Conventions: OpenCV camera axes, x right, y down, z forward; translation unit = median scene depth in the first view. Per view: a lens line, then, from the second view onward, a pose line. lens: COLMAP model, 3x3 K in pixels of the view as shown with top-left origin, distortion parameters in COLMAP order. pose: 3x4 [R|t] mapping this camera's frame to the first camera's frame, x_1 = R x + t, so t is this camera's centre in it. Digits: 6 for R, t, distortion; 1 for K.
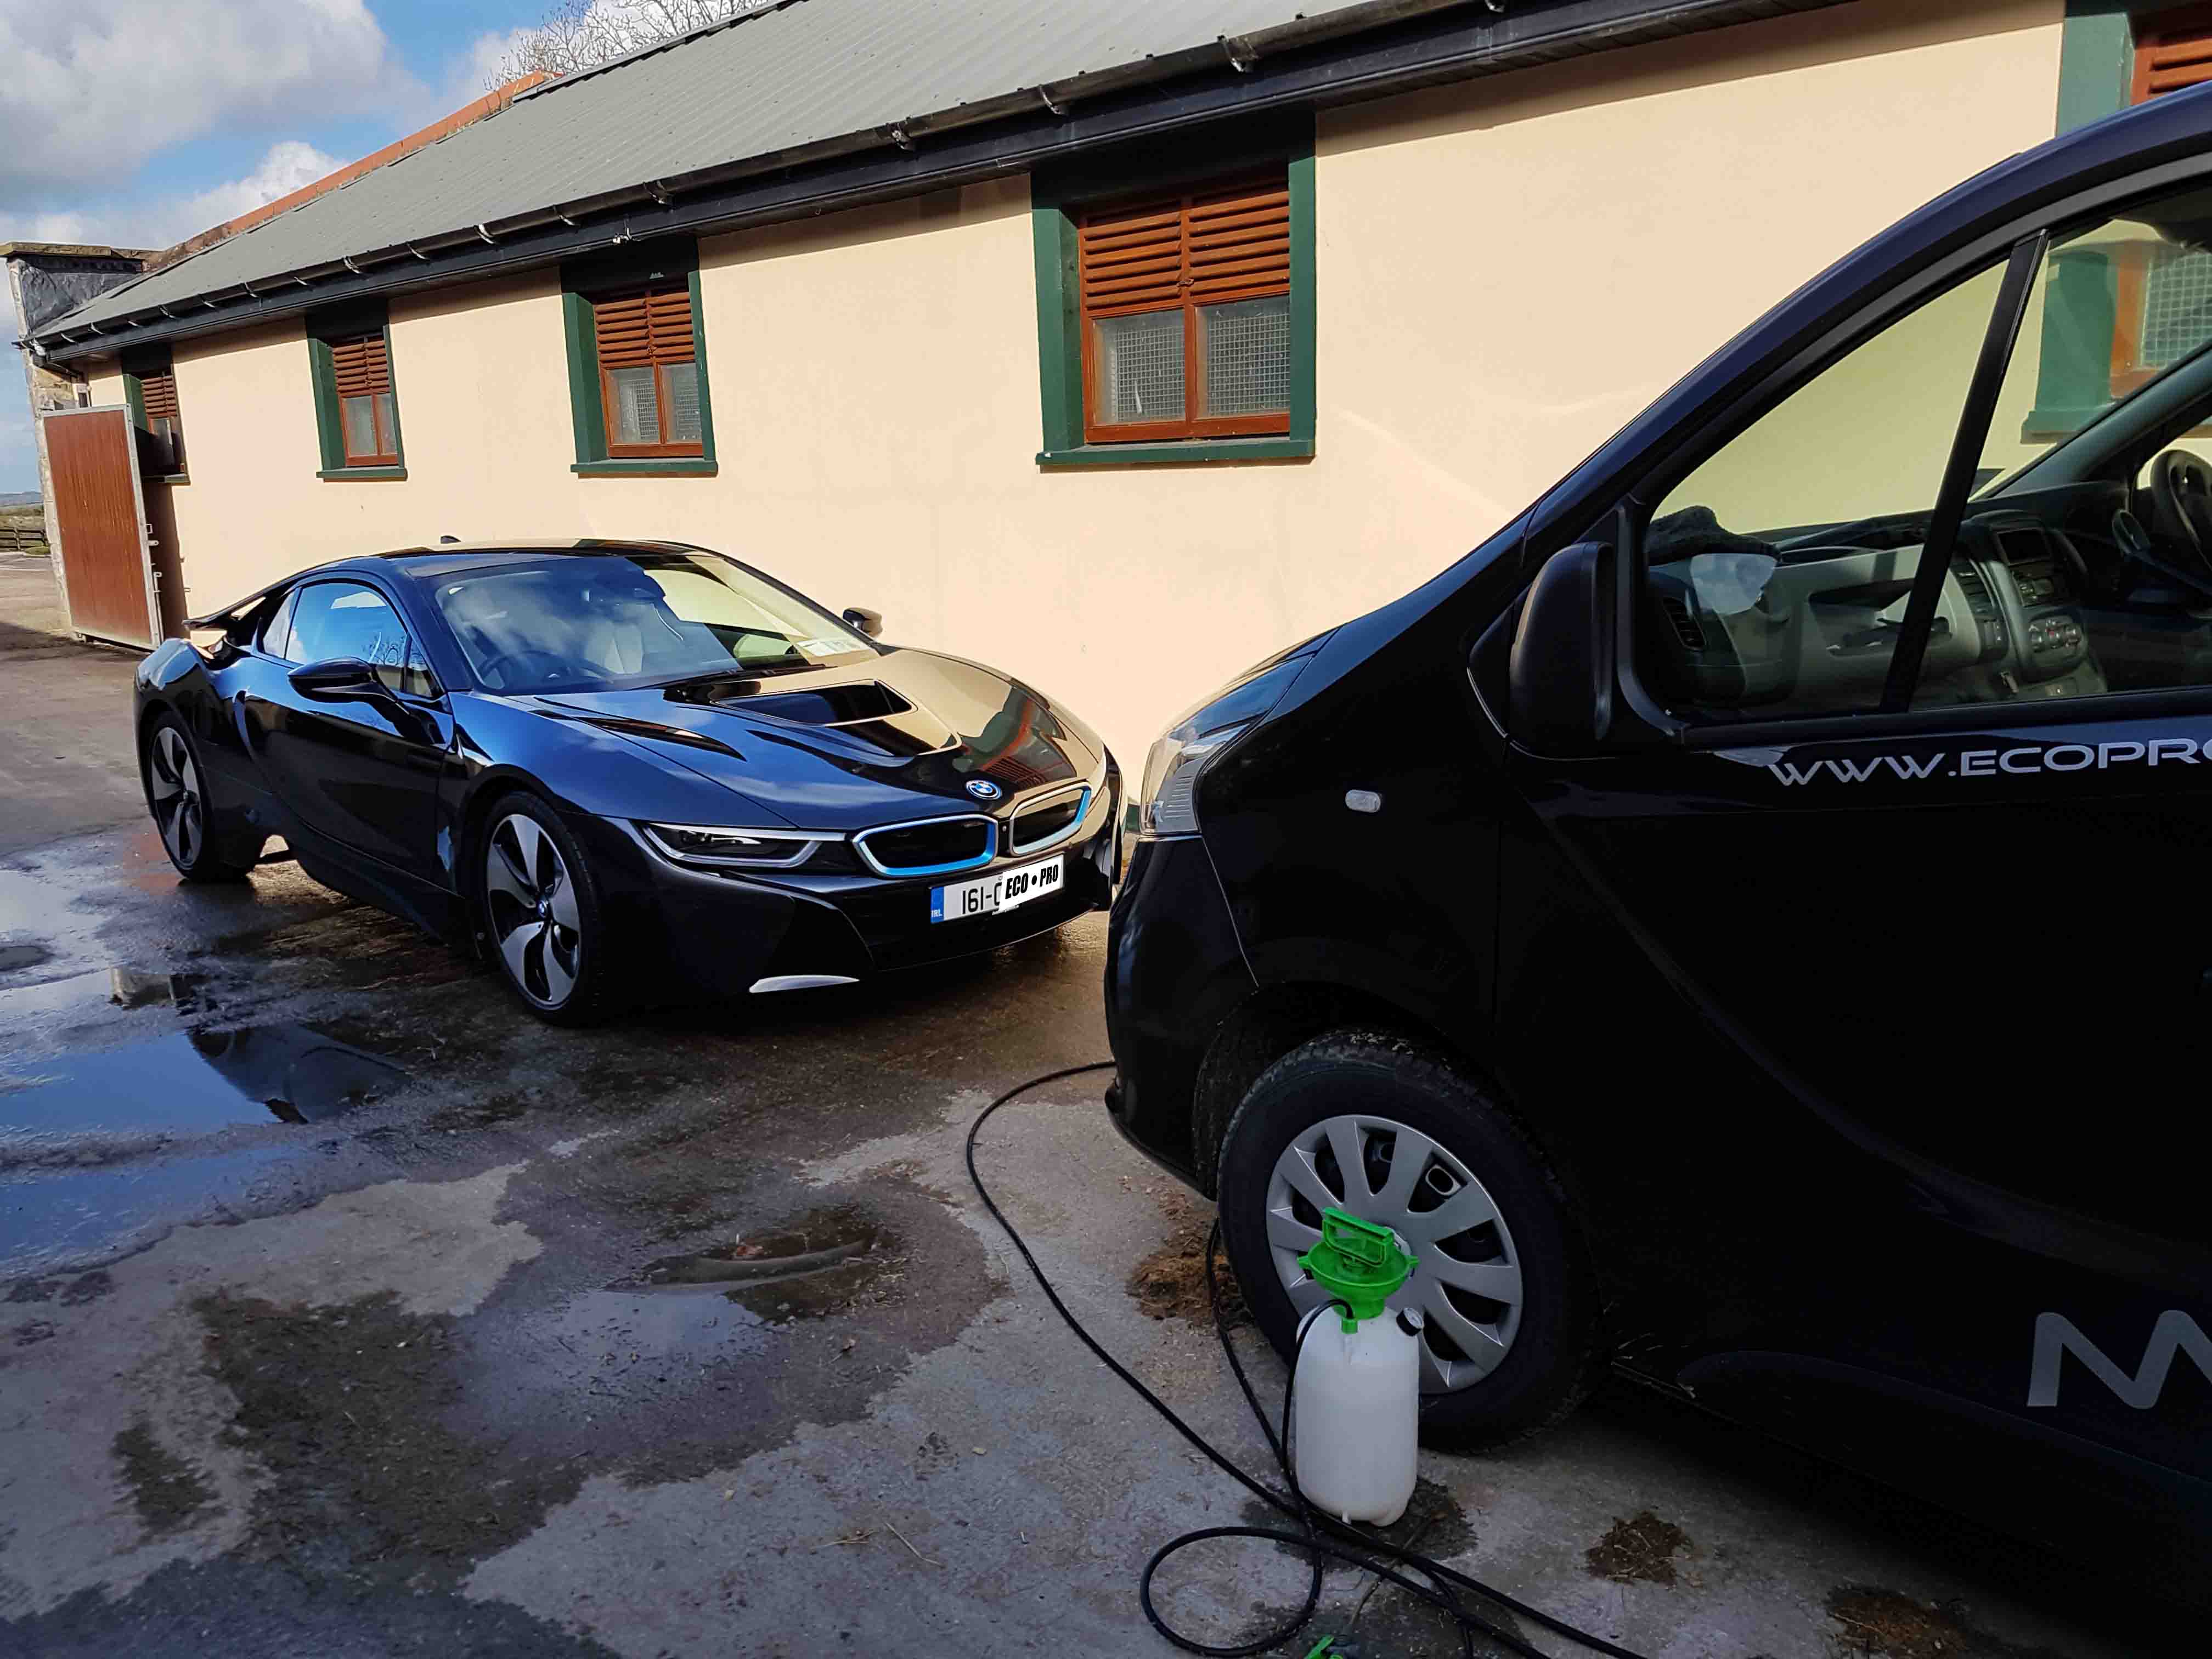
lens RADIAL K [[1816.7, 0, 1089.0], [0, 1816.7, 831.7], [0, 0, 1]] dist [0.089212, -0.104165]
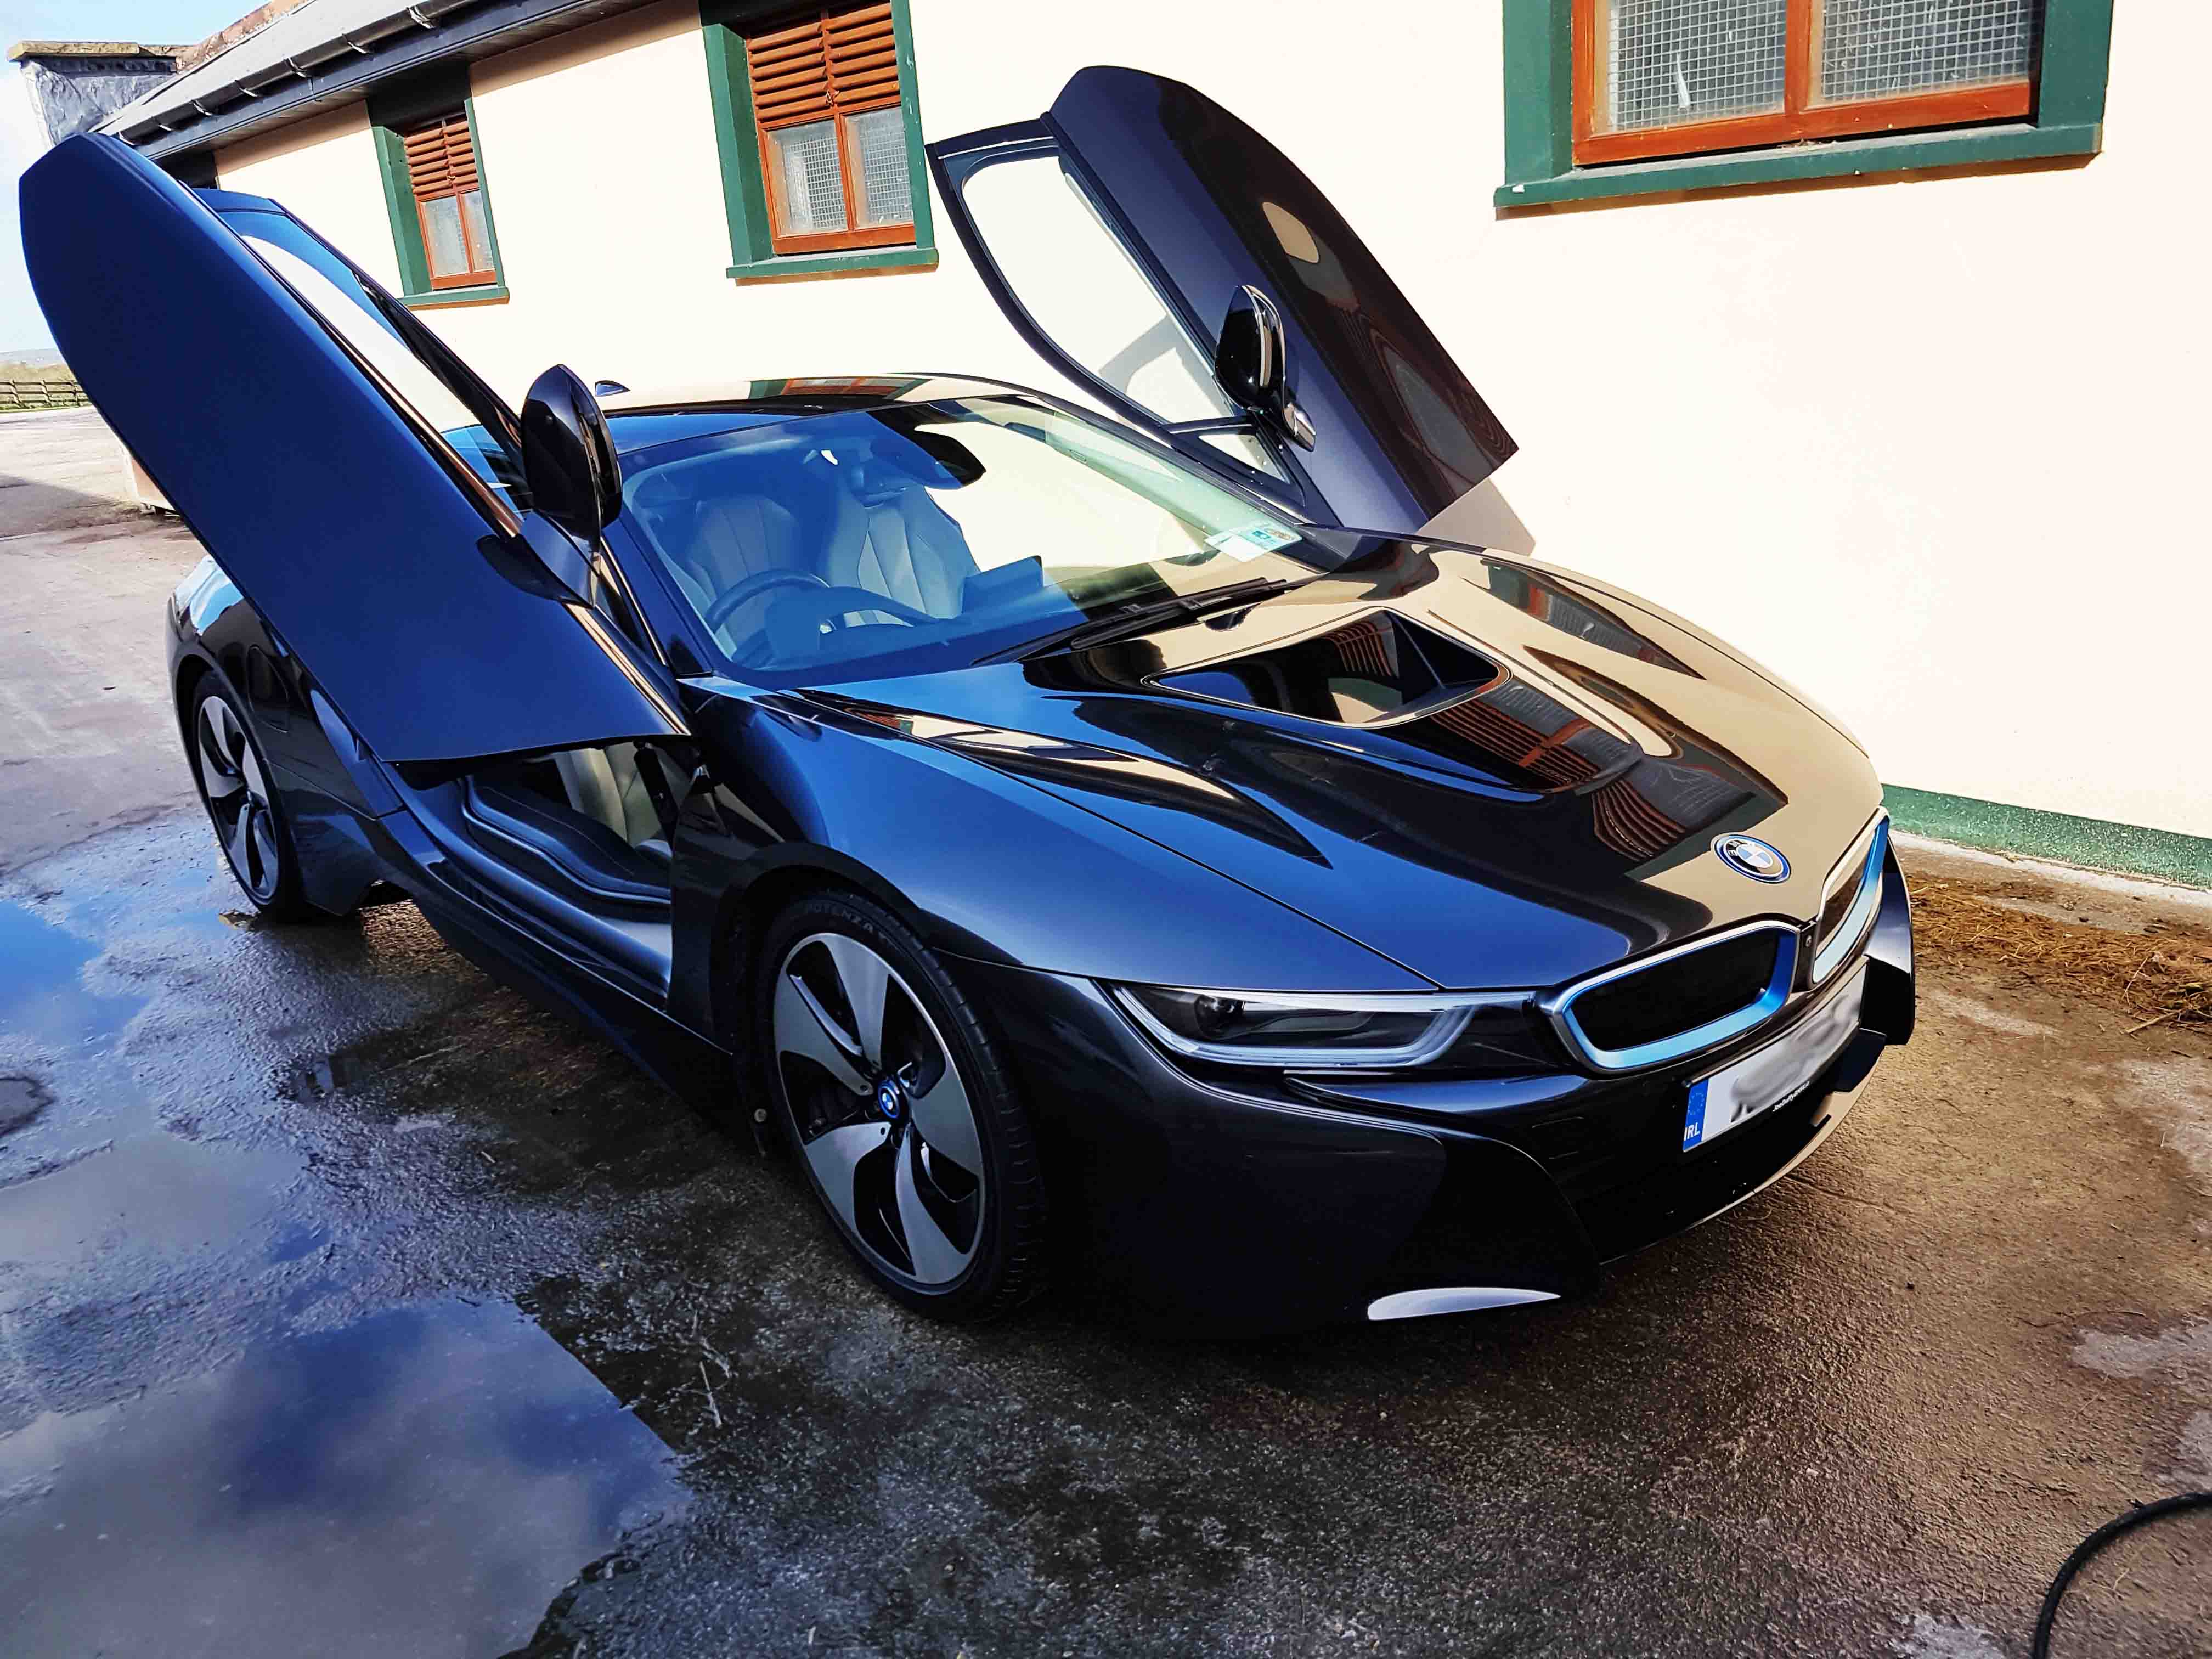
lens RADIAL K [[1816.7, 0, 1089.2], [0, 1816.7, 819.9], [0, 0, 1]] dist [0.089212, -0.104165]
pose [[0.997618, -0.040709, -0.055696, -0.116777], [0.046118, 0.993962, 0.099559, -0.049784], [0.051307, -0.101891, 0.993472, 0.274129]]
